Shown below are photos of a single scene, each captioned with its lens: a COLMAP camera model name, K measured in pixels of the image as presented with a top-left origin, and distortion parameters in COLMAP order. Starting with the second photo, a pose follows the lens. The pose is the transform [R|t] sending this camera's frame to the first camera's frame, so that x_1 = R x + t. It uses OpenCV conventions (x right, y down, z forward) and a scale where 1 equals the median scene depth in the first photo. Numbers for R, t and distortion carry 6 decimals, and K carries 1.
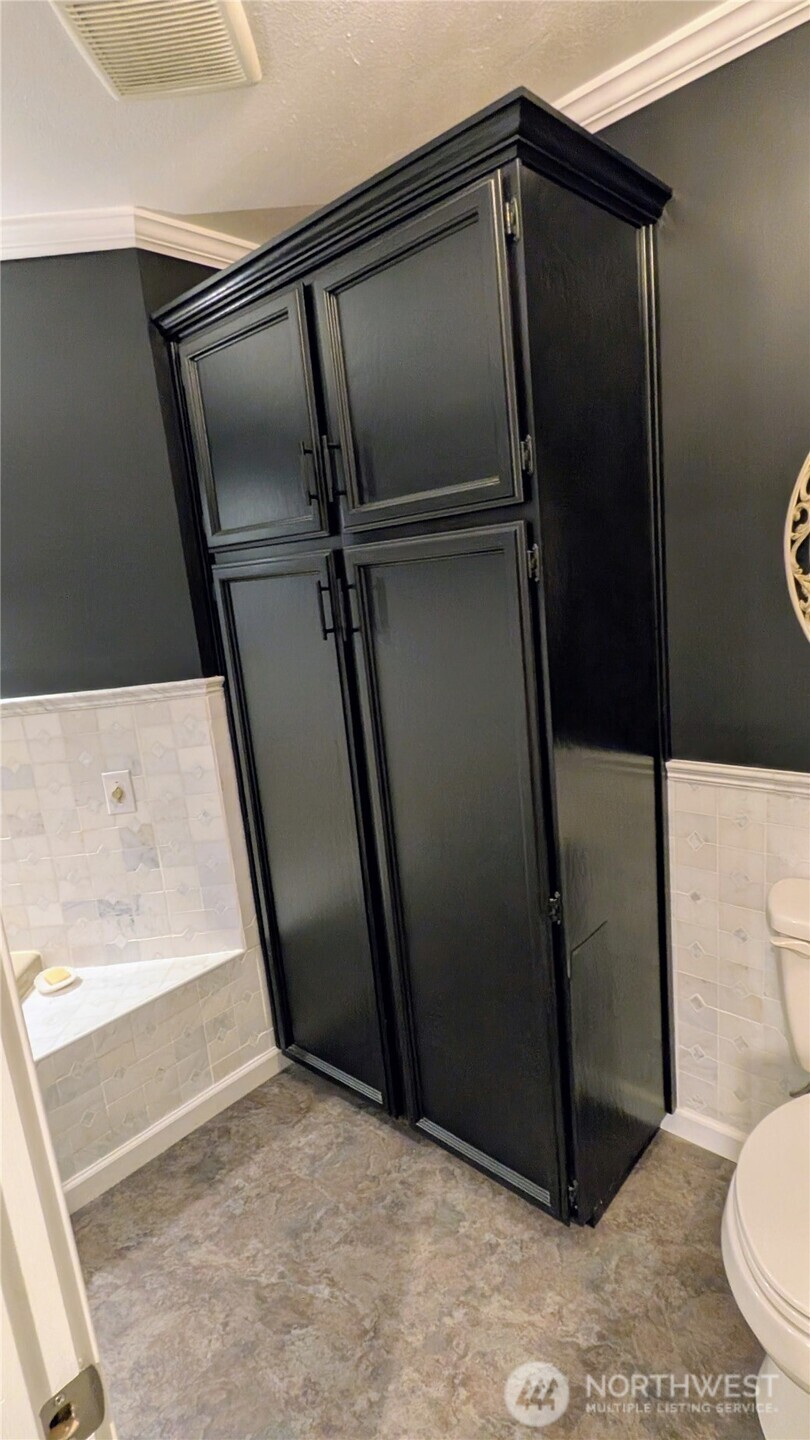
lens RADIAL K [[741.0, 0, 398.9], [0, 741.0, 720.1], [0, 0, 1]] dist [-0.000410, 0.000195]
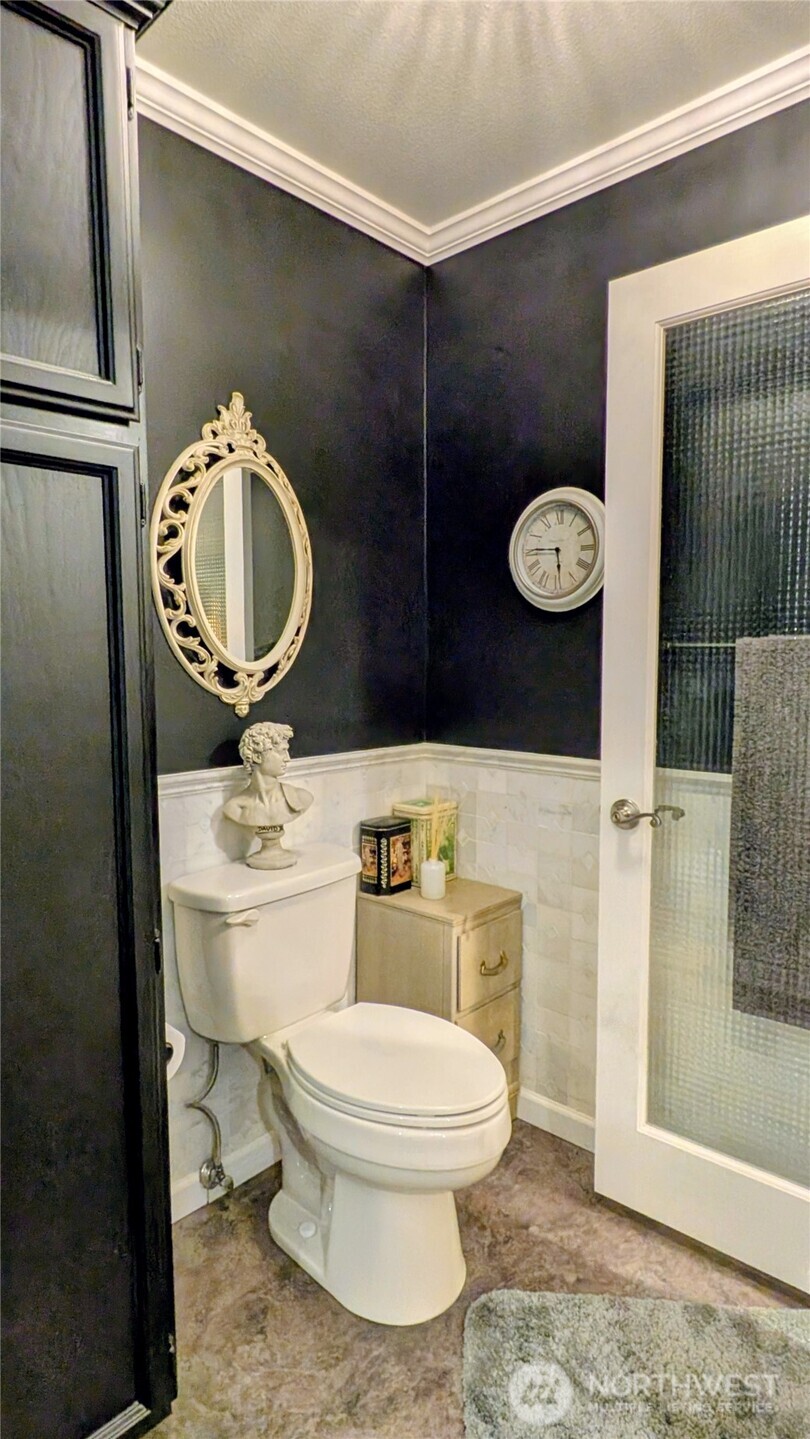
lens RADIAL K [[793.5, 0, 398.5], [0, 793.5, 722.7], [0, 0, 1]] dist [-0.001653, -0.000542]
pose [[0.004936, 0.012871, 0.999905, -0.561386], [0.209451, 0.977724, -0.013619, 0.079930], [-0.977807, 0.209499, 0.002130, 0.642735]]
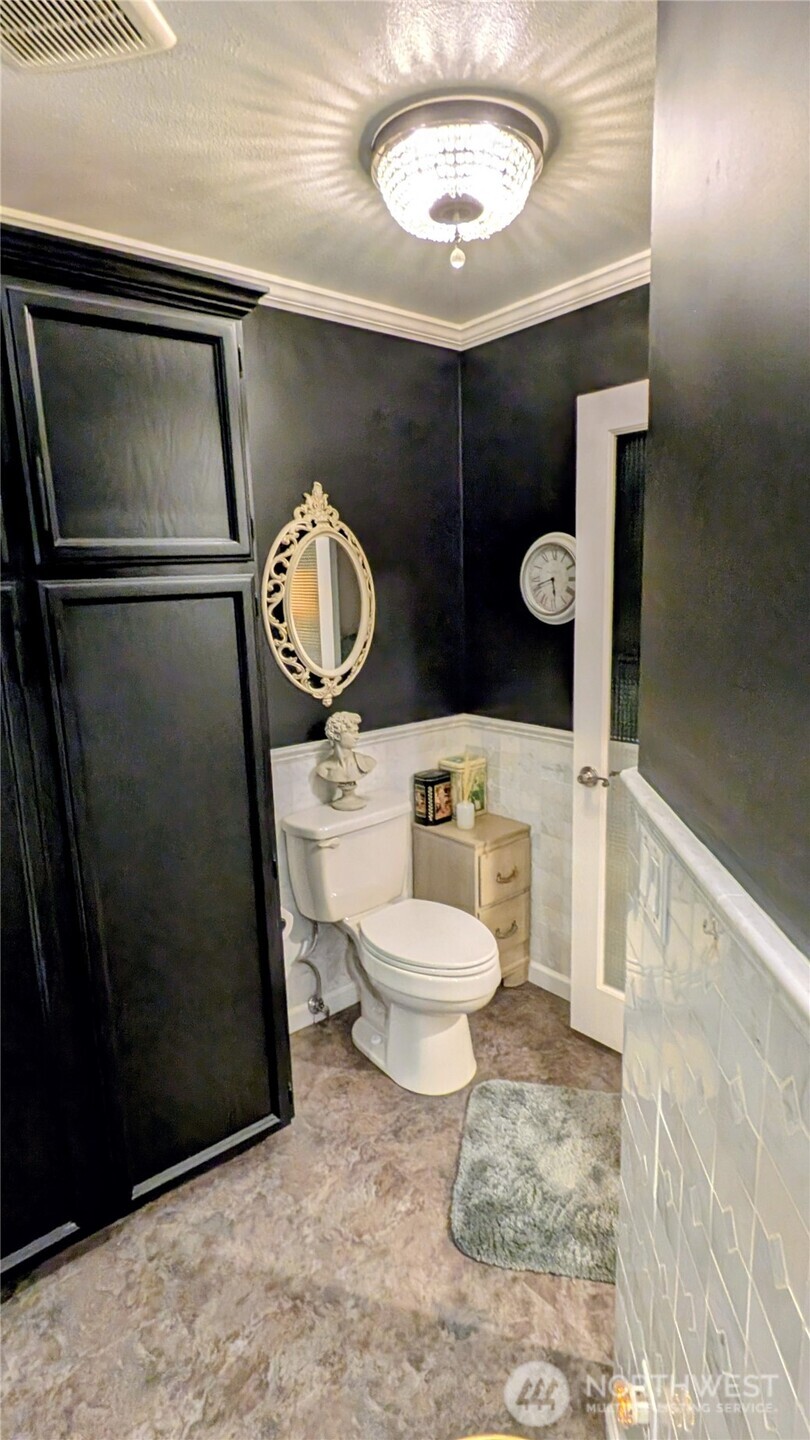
lens RADIAL K [[741.0, 0, 398.9], [0, 741.0, 720.1], [0, 0, 1]] dist [-0.000410, 0.000195]
pose [[0.133983, -0.090077, 0.986881, -0.946197], [0.222664, 0.973133, 0.058593, -0.023124], [-0.965644, 0.211893, 0.150440, 0.487630]]
